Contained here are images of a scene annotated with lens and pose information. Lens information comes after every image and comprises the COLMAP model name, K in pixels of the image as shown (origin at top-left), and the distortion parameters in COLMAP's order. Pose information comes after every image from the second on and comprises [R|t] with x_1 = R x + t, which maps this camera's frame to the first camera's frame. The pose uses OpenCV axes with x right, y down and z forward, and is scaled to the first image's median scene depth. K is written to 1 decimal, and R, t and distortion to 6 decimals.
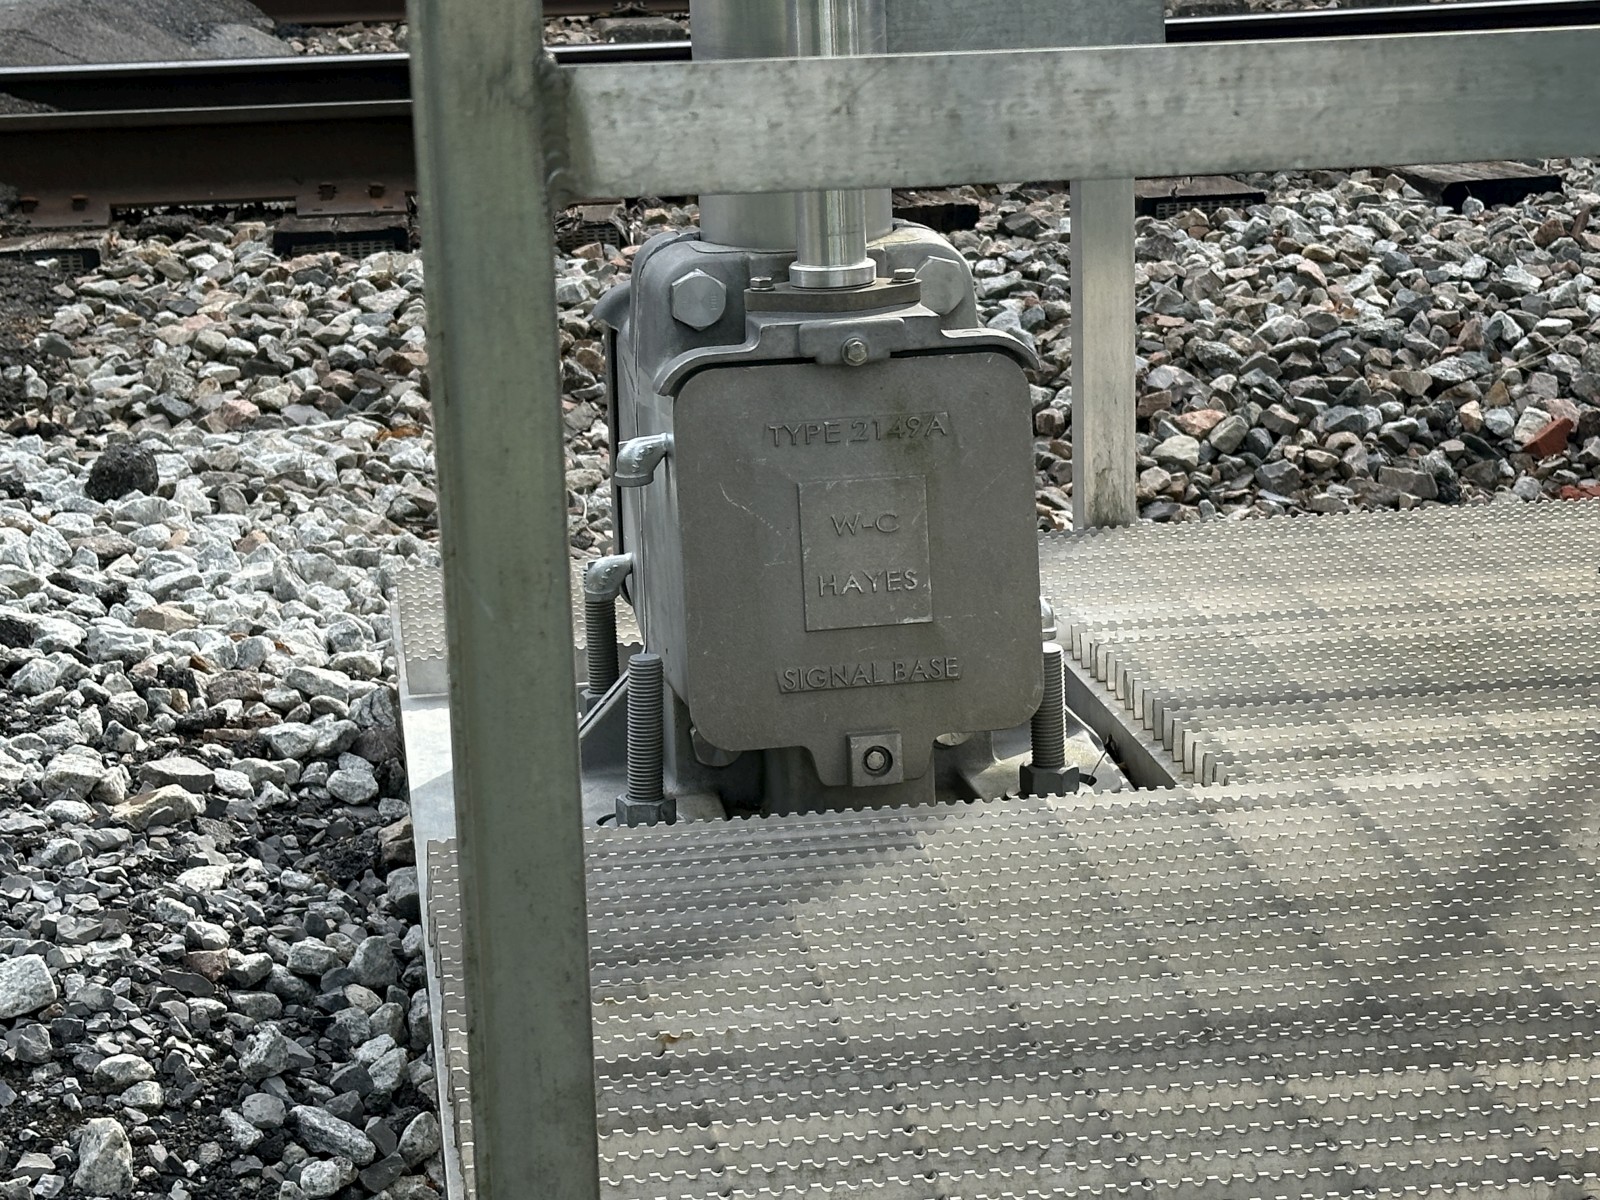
lens RADIAL K [[3335.6, 0, 800.0], [0, 3335.6, 599.9], [0, 0, 1]] dist [0.064933, 0.000000]
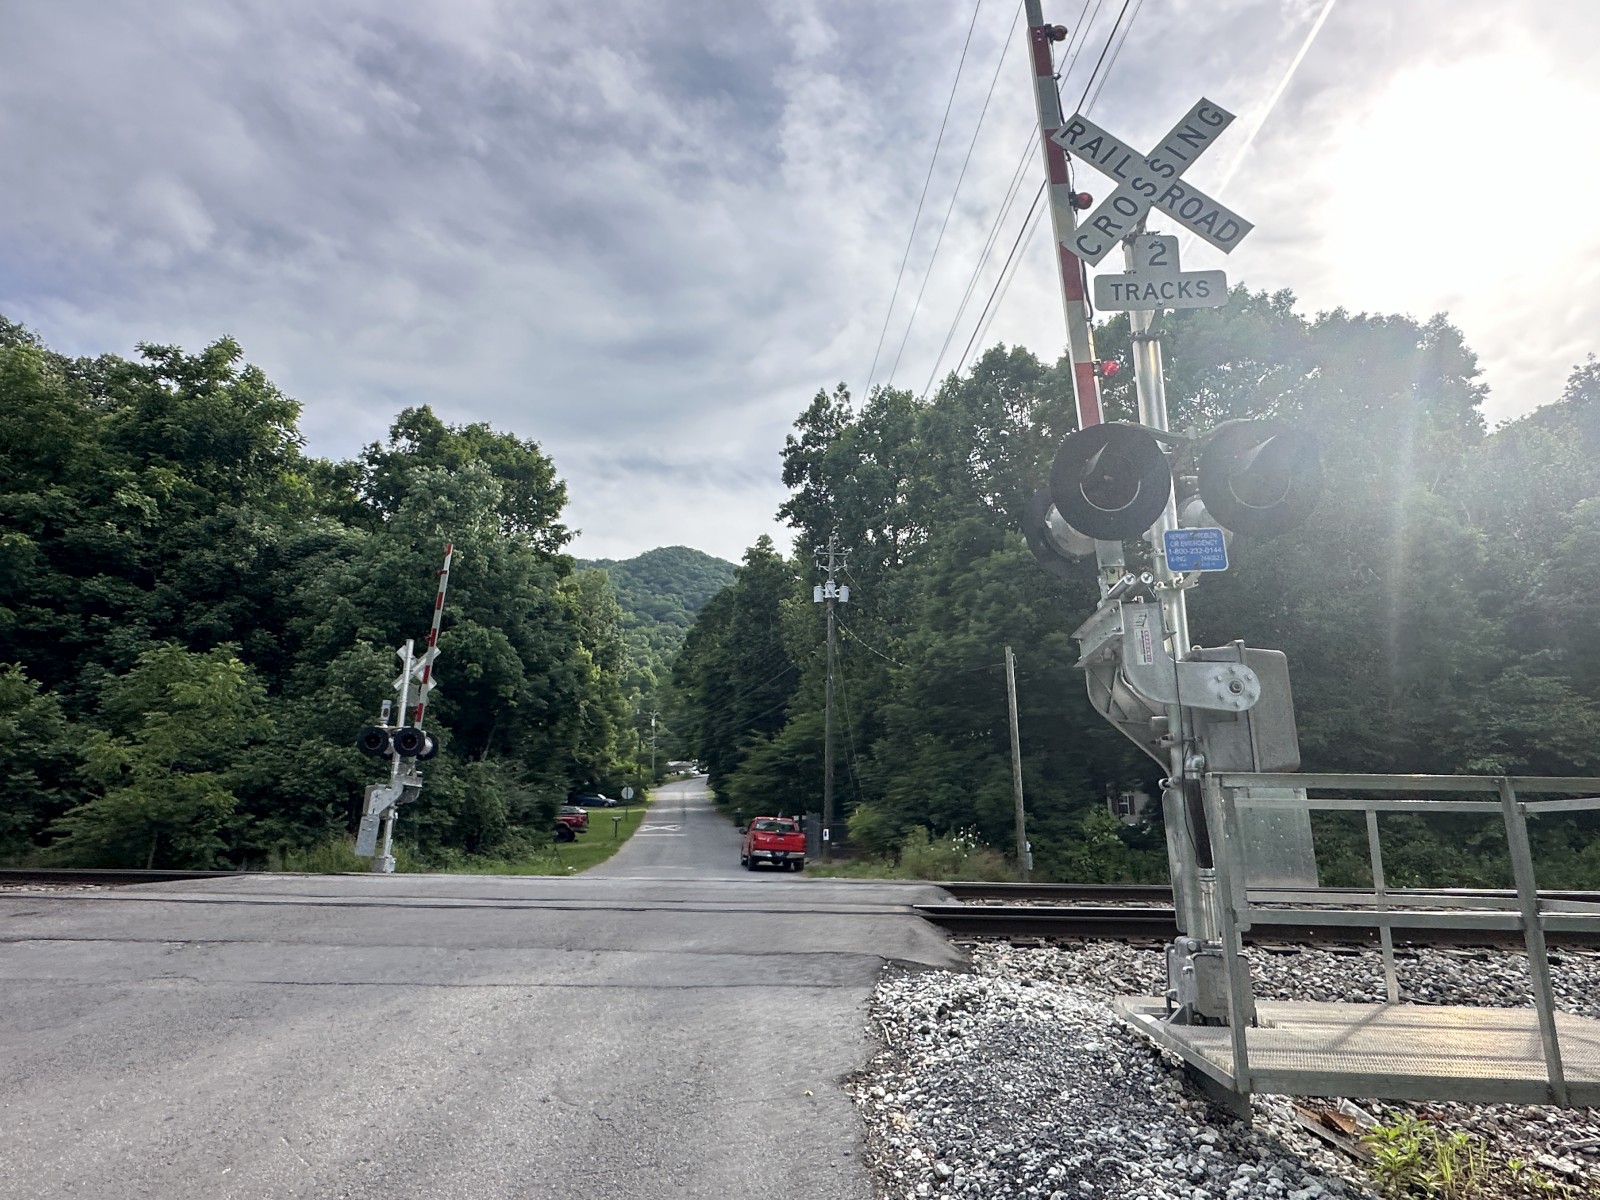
lens RADIAL K [[929.3, 0, 792.5], [0, 929.3, 607.2], [0, 0, 1]] dist [-0.002851, -0.000660]
pose [[0.973575, -0.012105, -0.228047, -0.162271], [-0.093404, 0.890141, -0.446010, 0.090980], [0.208393, 0.455524, 0.865488, -0.476023]]
